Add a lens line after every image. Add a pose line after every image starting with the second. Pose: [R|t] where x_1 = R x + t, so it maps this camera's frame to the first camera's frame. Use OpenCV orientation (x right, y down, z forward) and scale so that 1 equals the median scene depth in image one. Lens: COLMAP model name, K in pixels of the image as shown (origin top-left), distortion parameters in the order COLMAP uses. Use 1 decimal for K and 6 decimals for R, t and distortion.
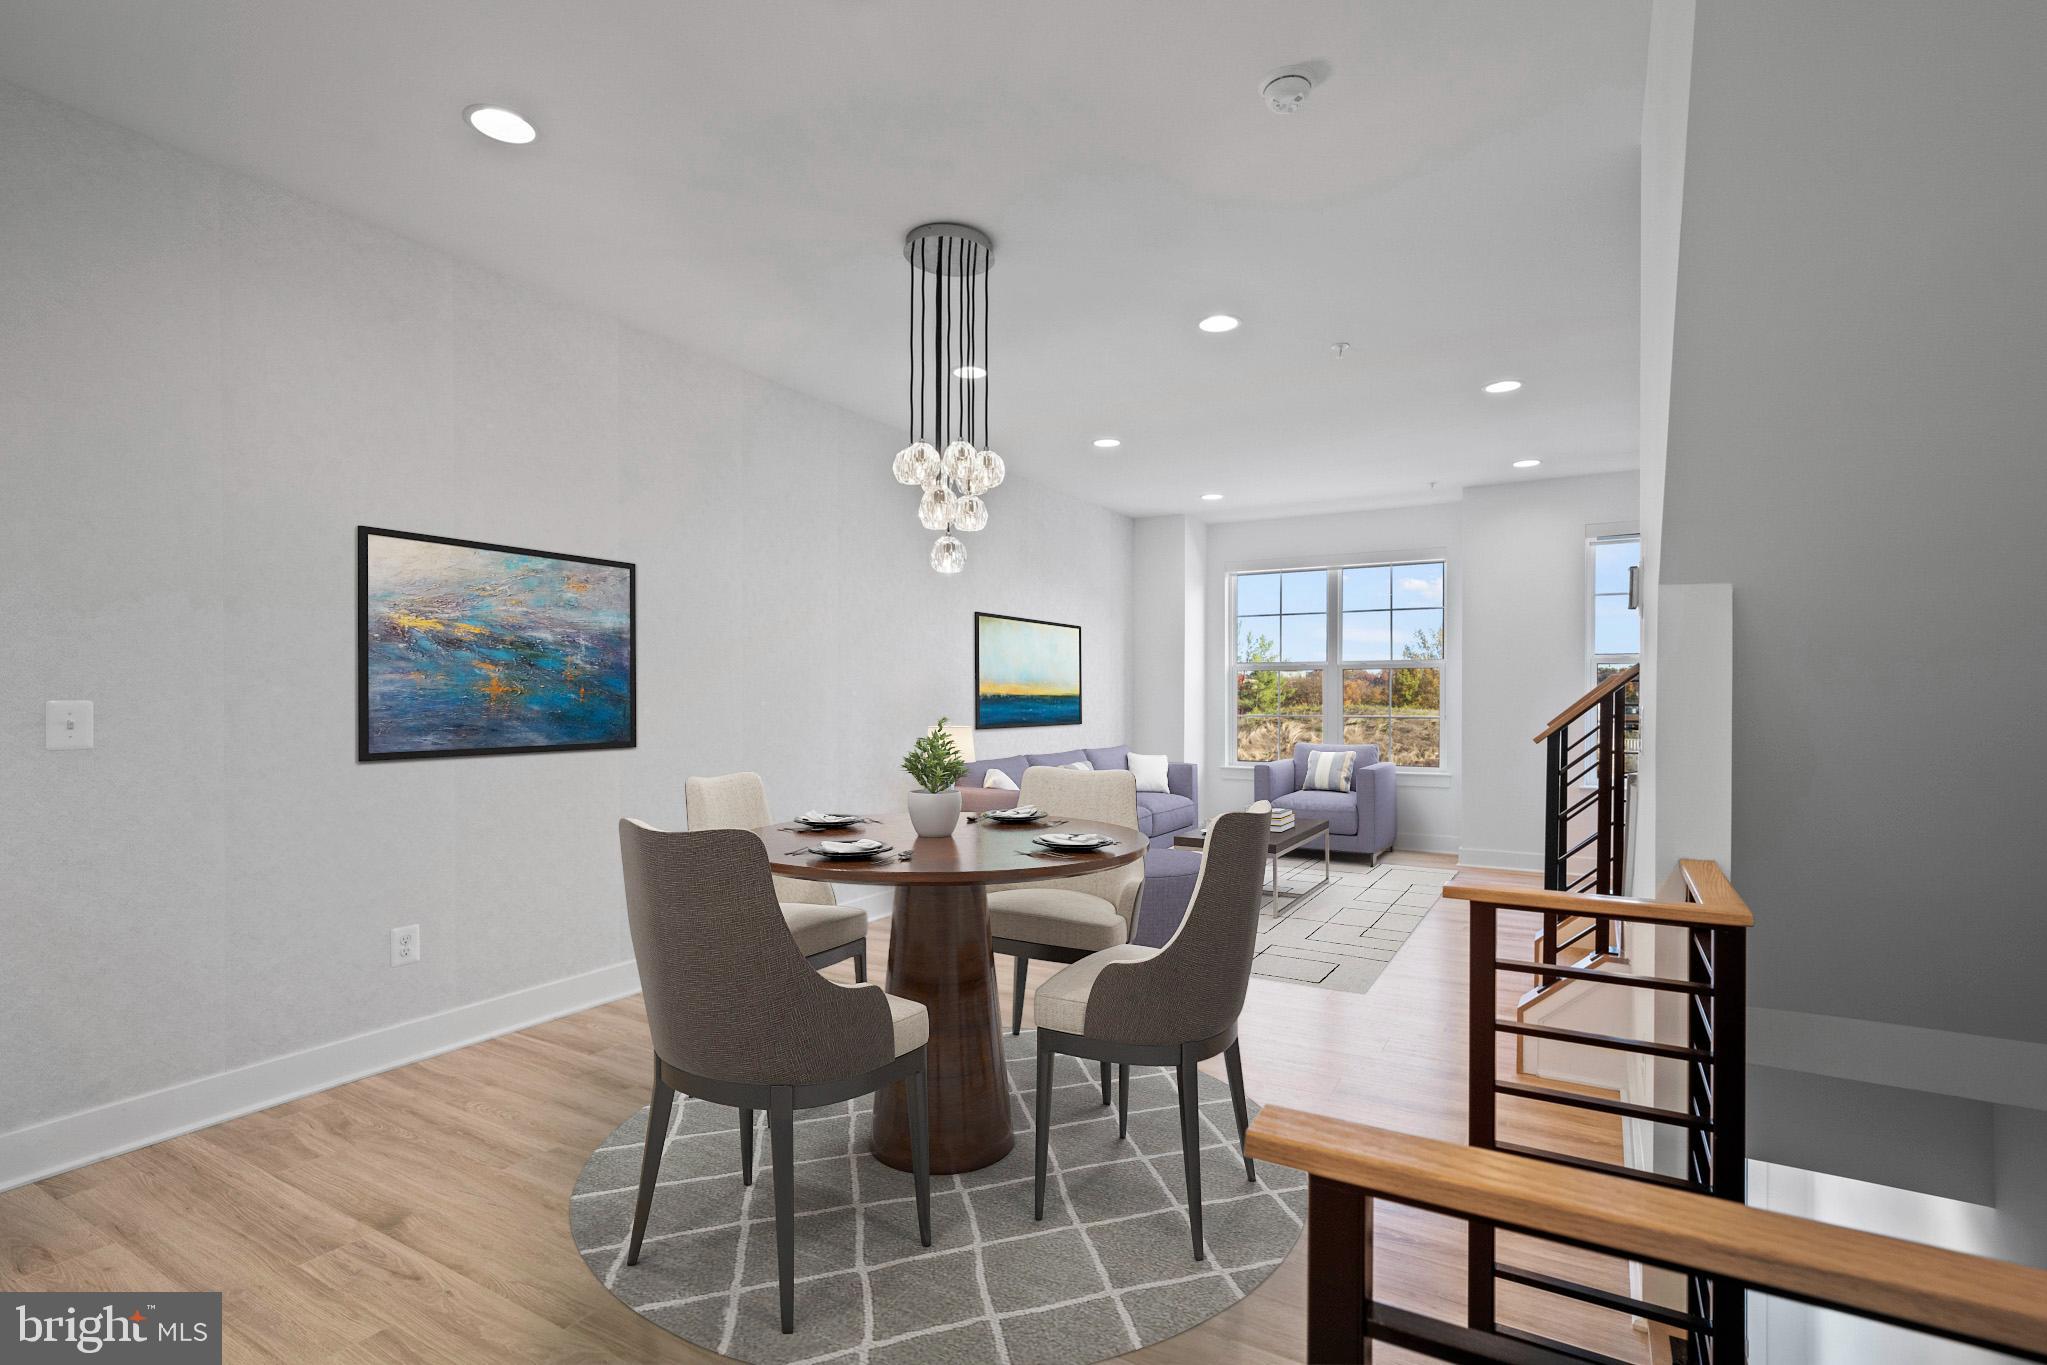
lens RADIAL K [[971.7, 0, 1050.6], [0, 971.7, 678.1], [0, 0, 1]] dist [-0.000673, -0.000075]
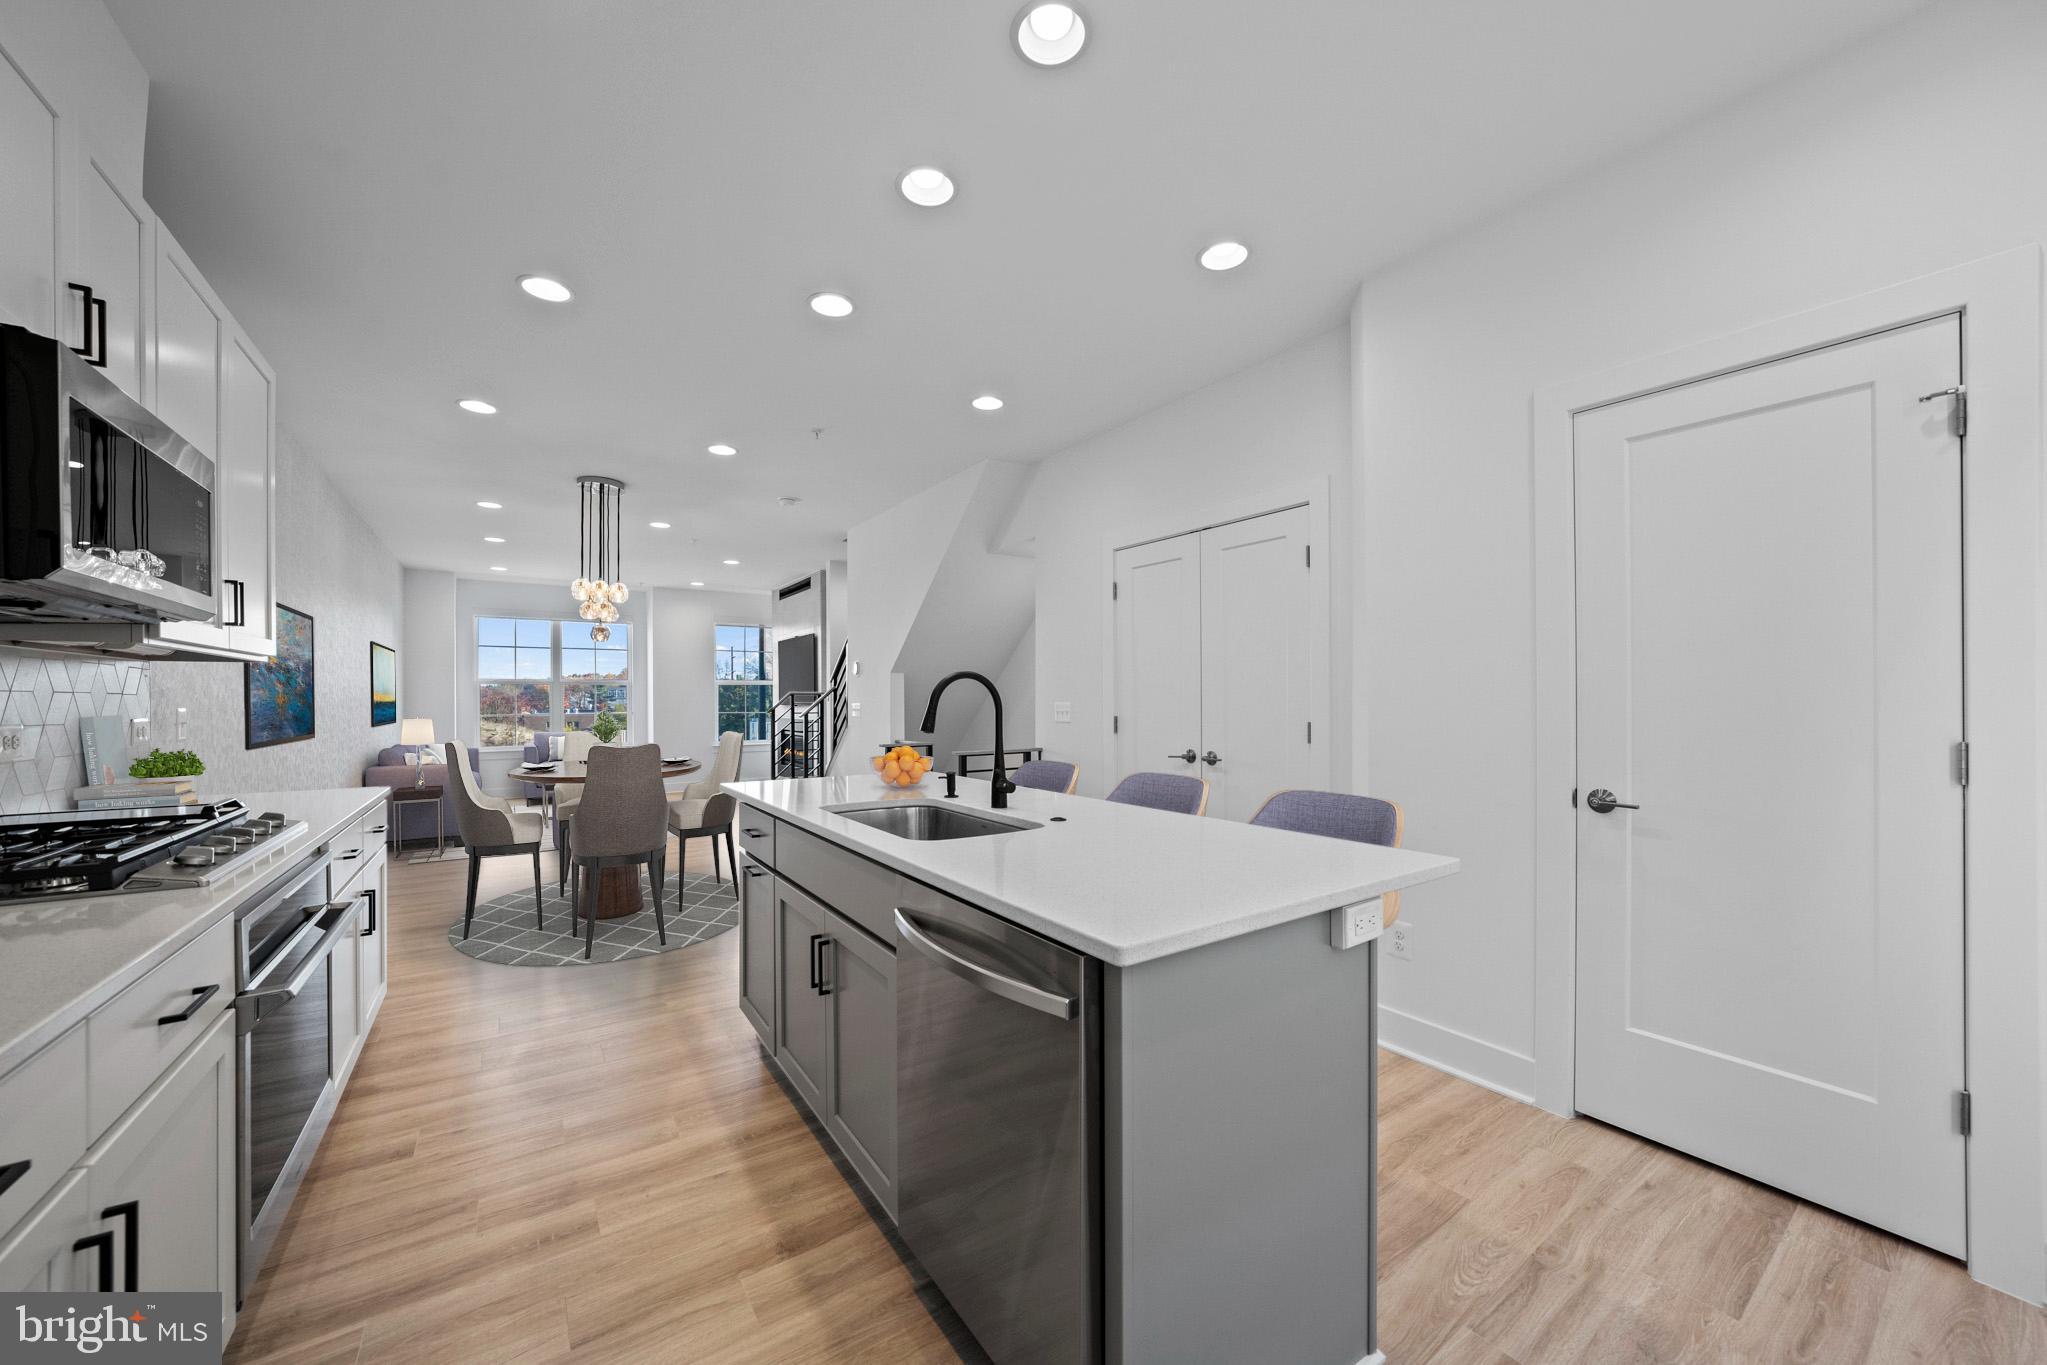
lens RADIAL K [[738.0, 0, 1018.3], [0, 738.0, 684.7], [0, 0, 1]] dist [0.000028, -0.000033]
pose [[0.434985, 0.011033, 0.900370, -0.591122], [-0.009612, 0.999925, -0.007609, -0.007049], [-0.900387, -0.005345, 0.435058, -0.260356]]
